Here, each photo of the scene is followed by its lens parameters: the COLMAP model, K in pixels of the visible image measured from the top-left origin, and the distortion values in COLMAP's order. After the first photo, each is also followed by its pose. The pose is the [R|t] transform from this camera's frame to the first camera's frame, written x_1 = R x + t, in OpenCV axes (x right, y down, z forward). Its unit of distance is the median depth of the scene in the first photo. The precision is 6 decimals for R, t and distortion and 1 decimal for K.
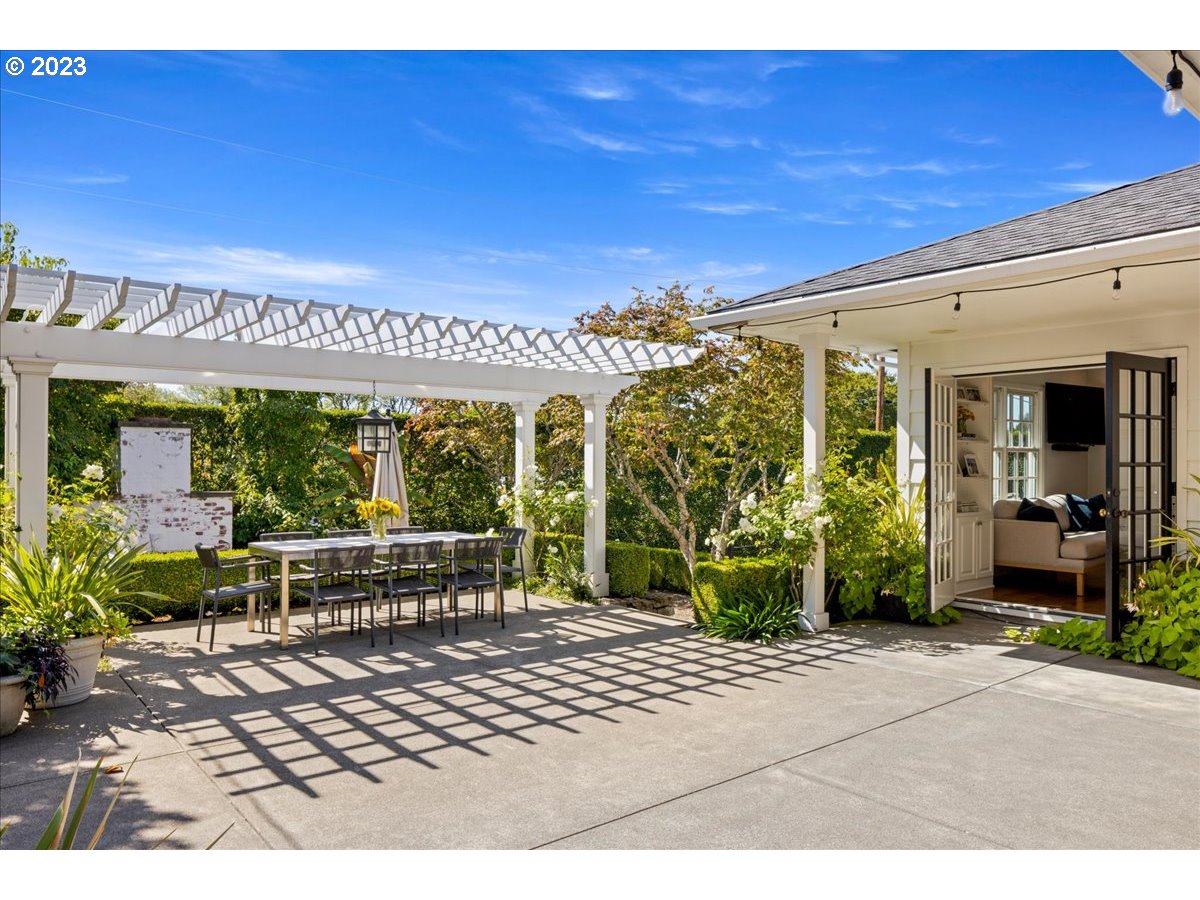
lens RADIAL K [[840.9, 0, 600.0], [0, 840.9, 450.0], [0, 0, 1]] dist [-0.005493, 0.032892]
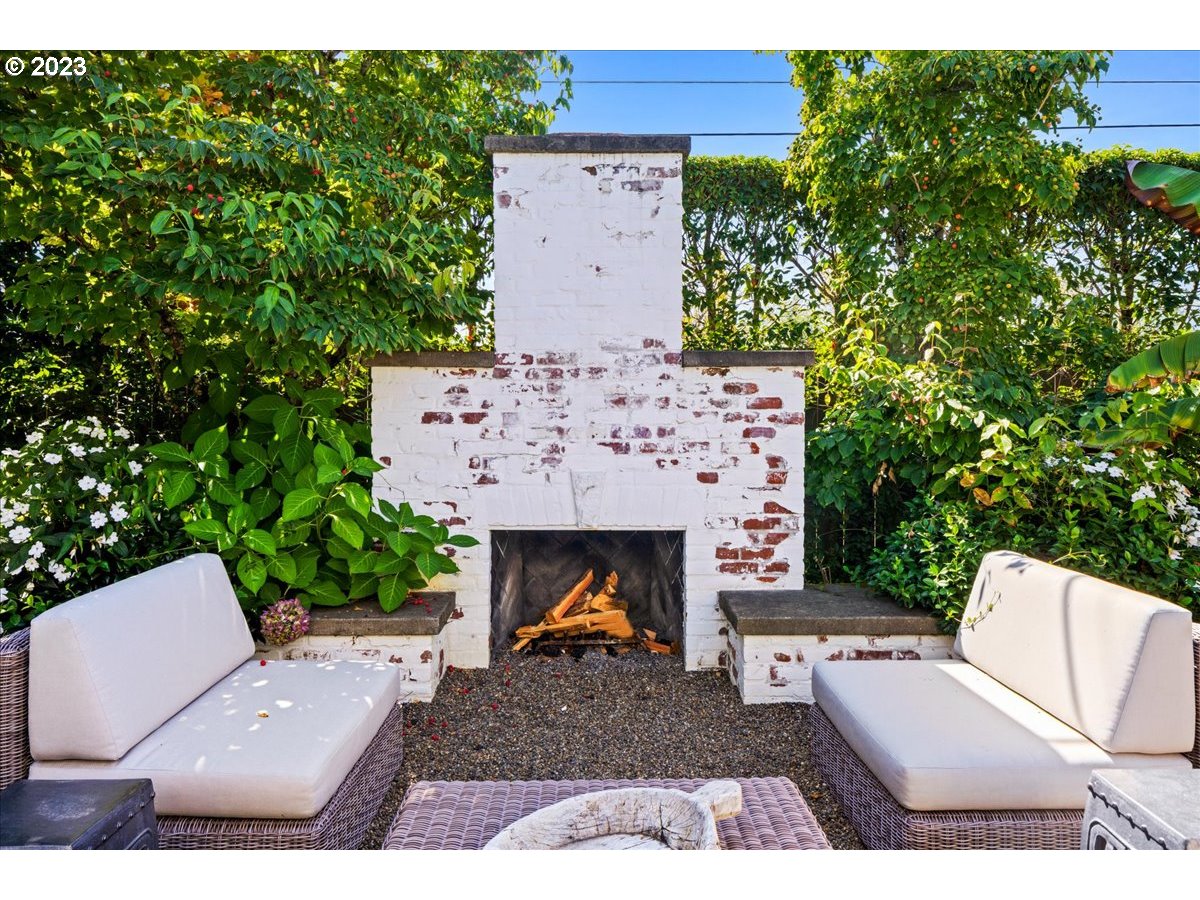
lens RADIAL K [[840.9, 0, 600.0], [0, 840.9, 450.0], [0, 0, 1]] dist [-0.005493, 0.032892]
pose [[0.784788, -0.000175, -0.619764, -0.316219], [0.010144, 0.999870, 0.012563, 0.085861], [0.619681, -0.016146, 0.784688, 0.737812]]
